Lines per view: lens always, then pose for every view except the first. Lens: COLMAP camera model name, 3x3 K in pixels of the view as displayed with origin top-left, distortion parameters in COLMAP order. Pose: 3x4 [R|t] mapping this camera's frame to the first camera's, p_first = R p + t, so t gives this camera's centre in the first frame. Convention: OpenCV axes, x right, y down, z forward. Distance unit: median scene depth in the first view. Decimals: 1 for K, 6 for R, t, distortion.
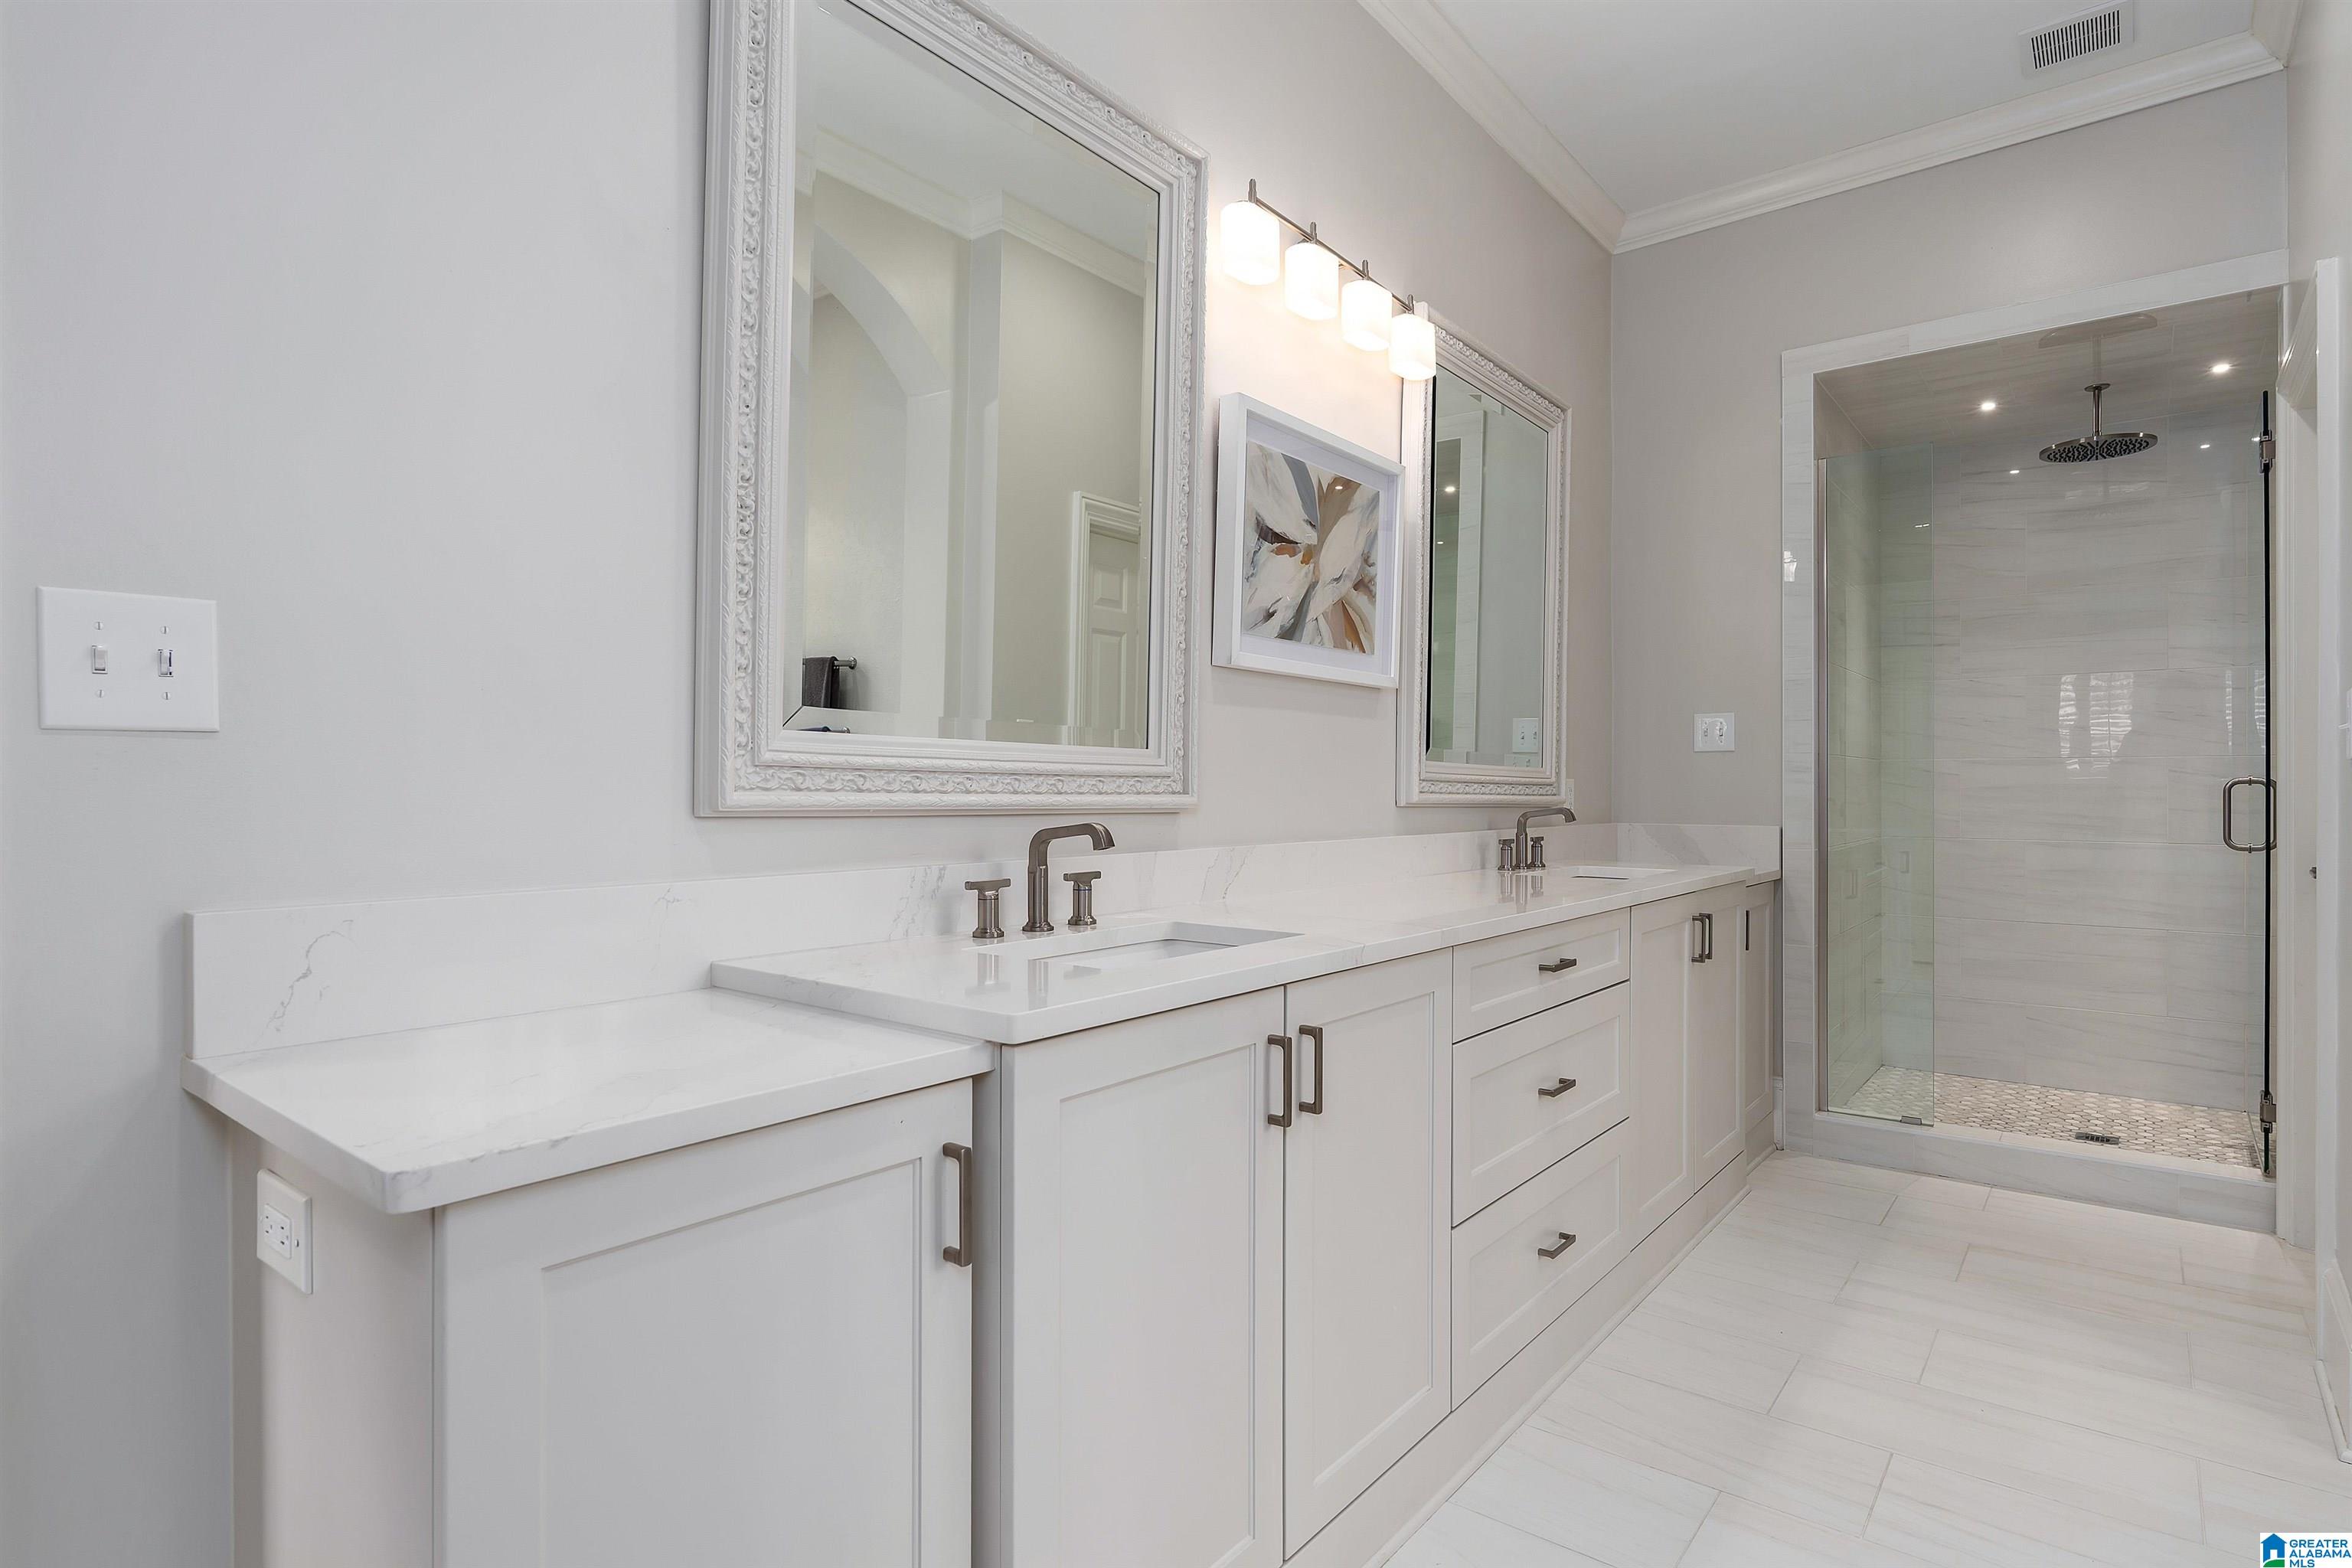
lens RADIAL K [[1153.4, 0, 1161.1], [0, 1153.4, 785.5], [0, 0, 1]] dist [-0.000071, -0.000414]
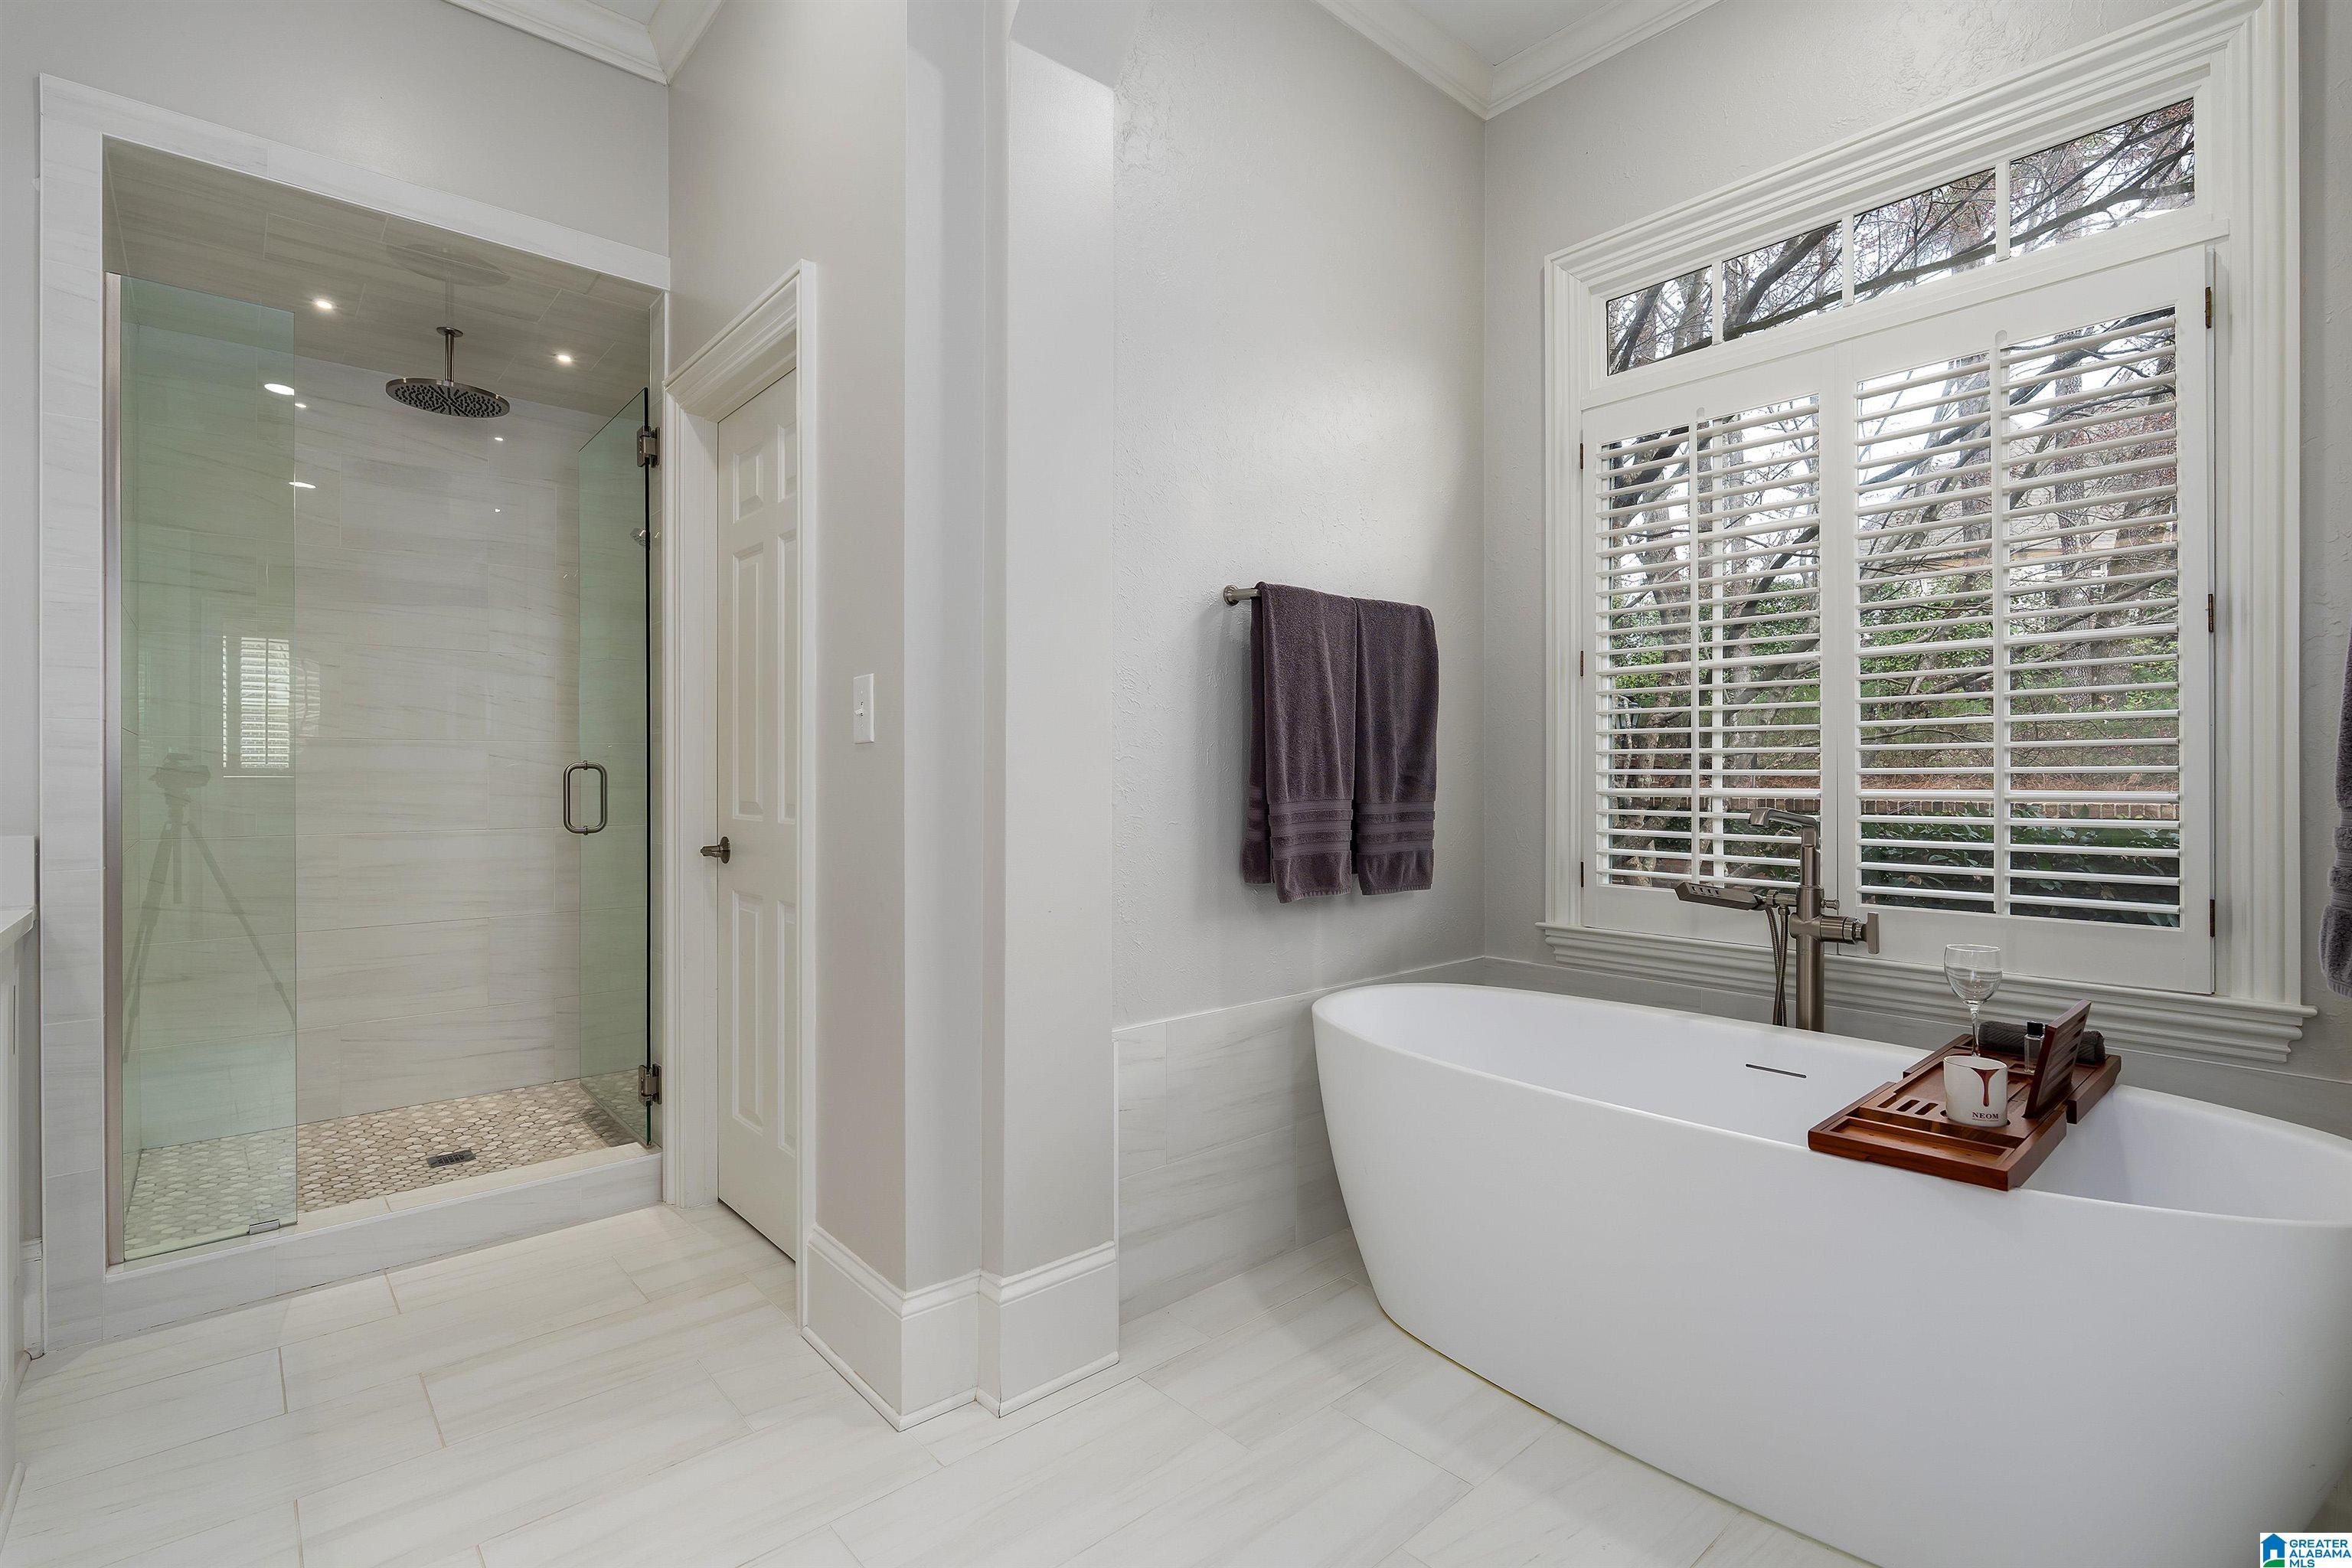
lens RADIAL K [[1085.2, 0, 1176.4], [0, 1085.2, 769.4], [0, 0, 1]] dist [-0.004287, -0.000912]
pose [[0.153381, -0.000158, 0.988167, 0.044646], [0.002579, 0.999997, -0.000241, 0.000862], [-0.988164, 0.002585, 0.153381, 0.234866]]
